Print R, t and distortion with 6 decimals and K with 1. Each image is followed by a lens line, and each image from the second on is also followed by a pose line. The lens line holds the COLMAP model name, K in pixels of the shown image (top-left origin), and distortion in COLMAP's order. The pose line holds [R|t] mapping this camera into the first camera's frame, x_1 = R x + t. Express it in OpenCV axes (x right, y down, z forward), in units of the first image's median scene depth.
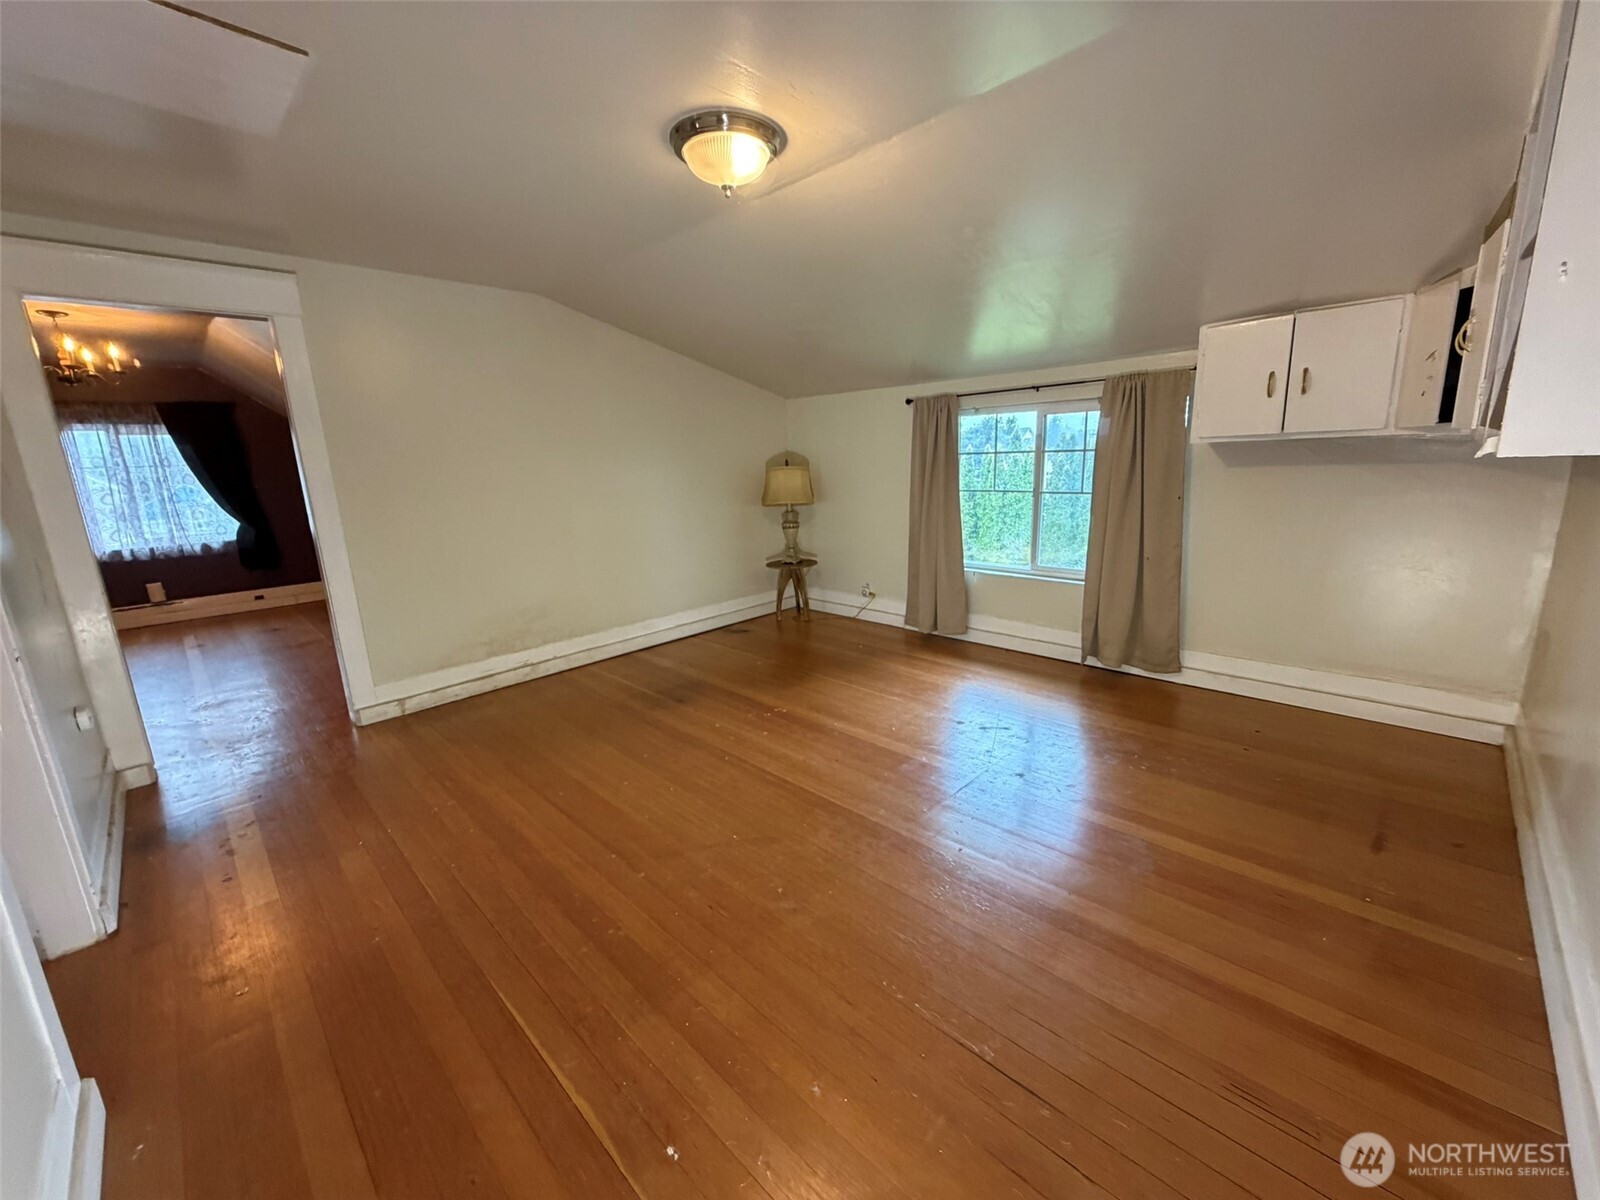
lens RADIAL K [[644.2, 0, 795.8], [0, 644.2, 607.0], [0, 0, 1]] dist [-0.001475, -0.000077]
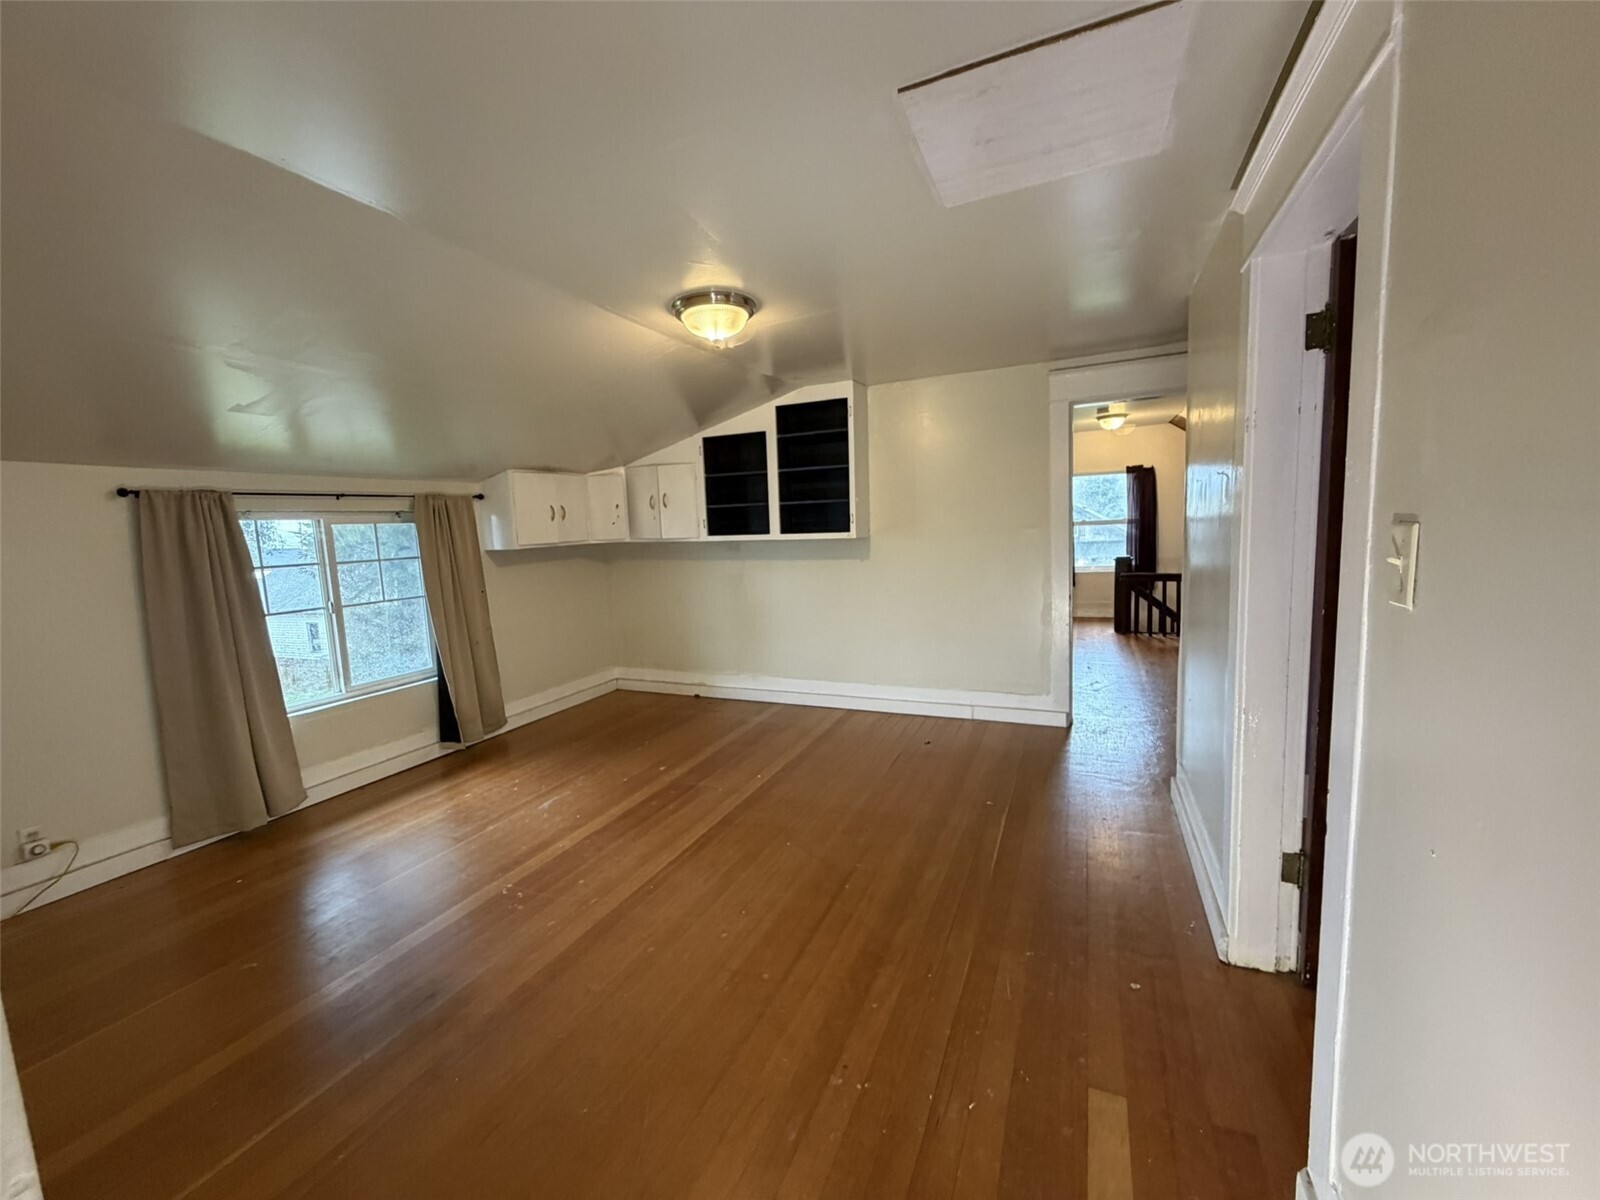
lens RADIAL K [[659.8, 0, 800.0], [0, 659.8, 600.0], [0, 0, 1]] dist [0.000985, 0.000114]
pose [[-0.367385, -0.057423, 0.928295, -0.755837], [0.265213, 0.950185, 0.163739, -0.175195], [-0.891454, 0.306351, -0.333854, 0.762574]]
